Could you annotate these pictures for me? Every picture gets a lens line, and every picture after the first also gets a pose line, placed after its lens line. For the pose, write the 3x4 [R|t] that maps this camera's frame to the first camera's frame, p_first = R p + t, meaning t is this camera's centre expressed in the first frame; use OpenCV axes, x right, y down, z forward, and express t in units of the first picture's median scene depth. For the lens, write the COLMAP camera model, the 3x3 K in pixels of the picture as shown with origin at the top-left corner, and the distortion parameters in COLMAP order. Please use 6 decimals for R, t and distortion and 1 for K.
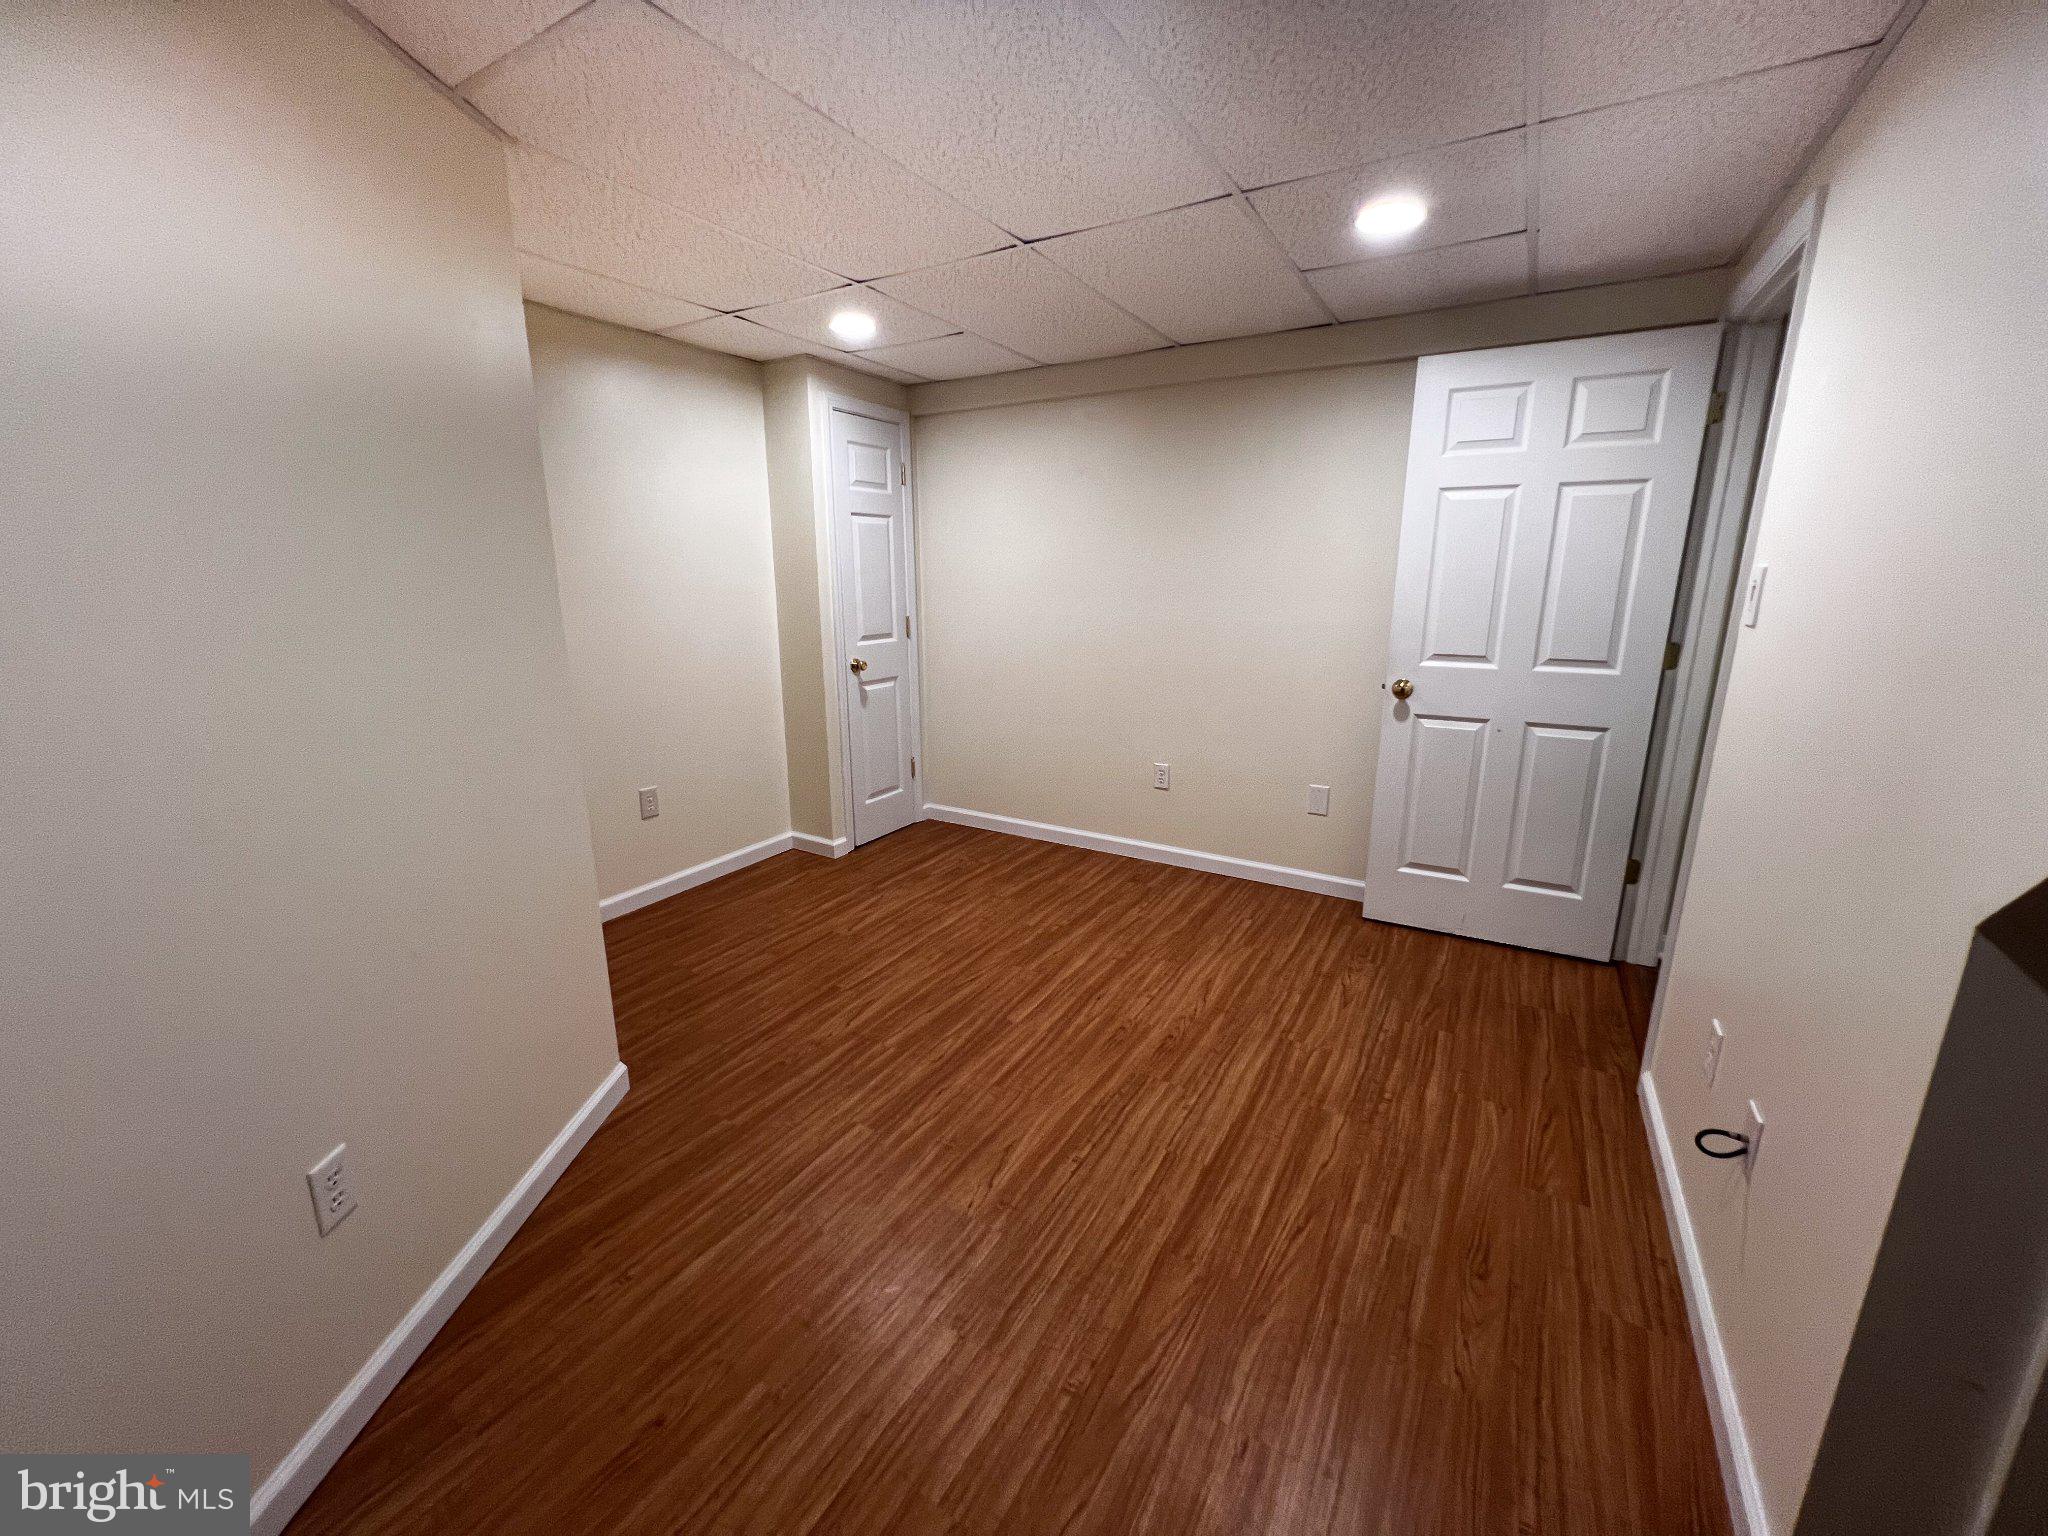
lens RADIAL K [[820.6, 0, 1024.5], [0, 820.6, 761.6], [0, 0, 1]] dist [-0.001705, -0.000024]
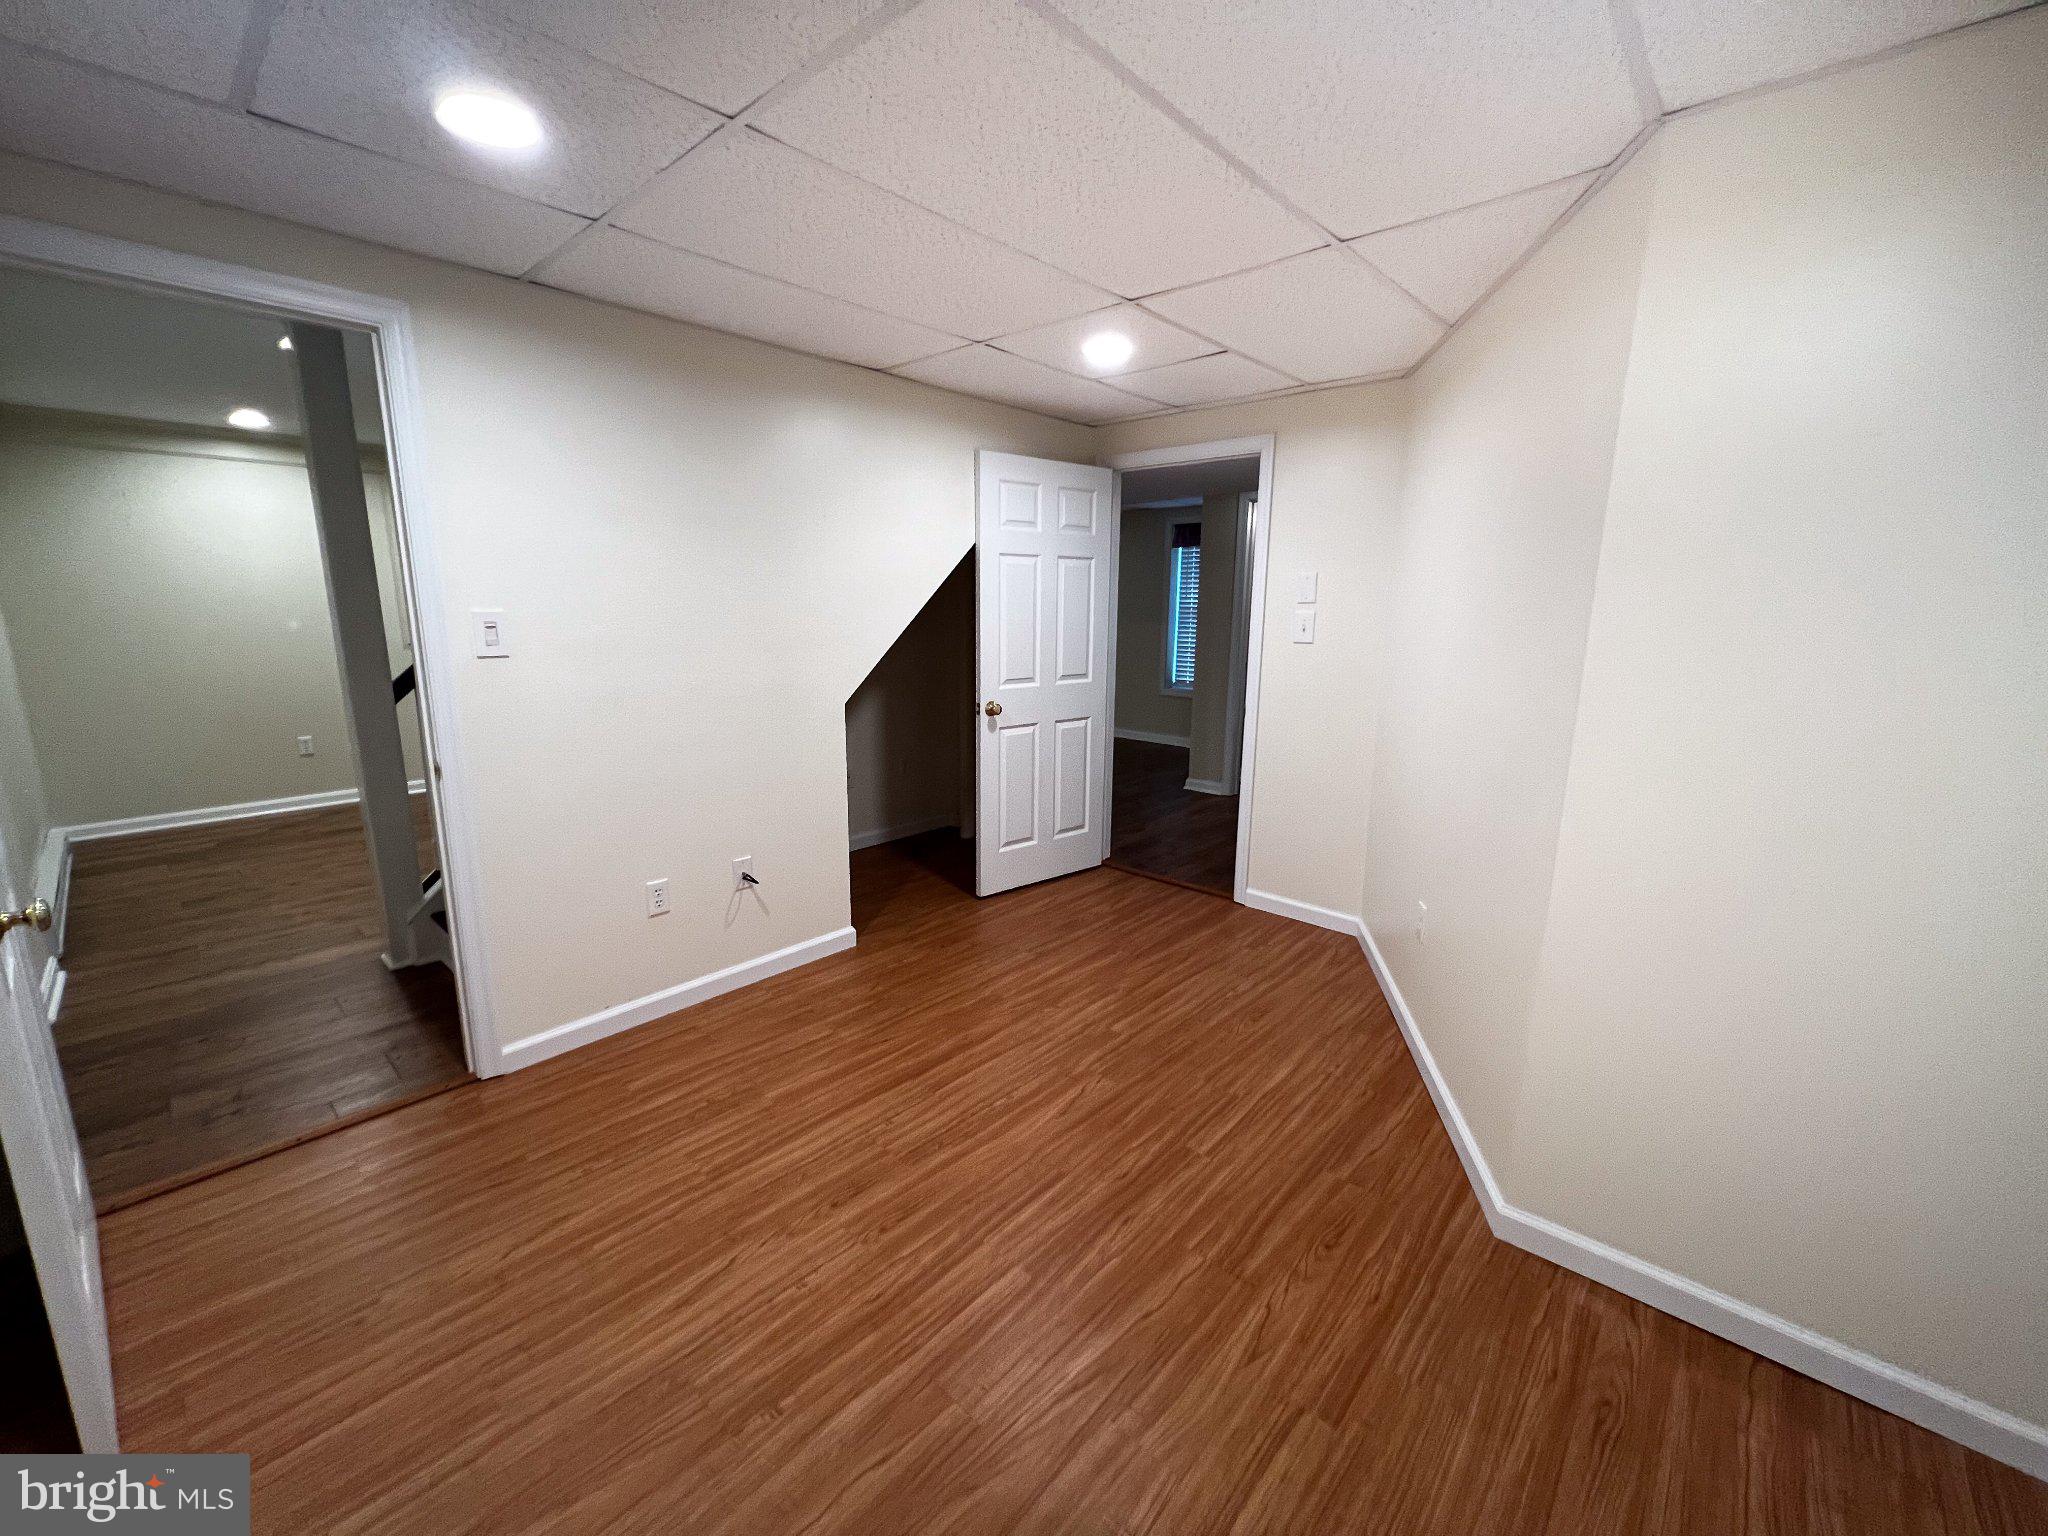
lens RADIAL K [[822.8, 0, 1021.9], [0, 822.8, 768.1], [0, 0, 1]] dist [0.003887, 0.000210]
pose [[-0.980263, -0.045091, 0.192486, -0.145683], [0.041147, 0.905787, 0.421730, -0.410814], [-0.193367, 0.421327, -0.886055, 1.637049]]
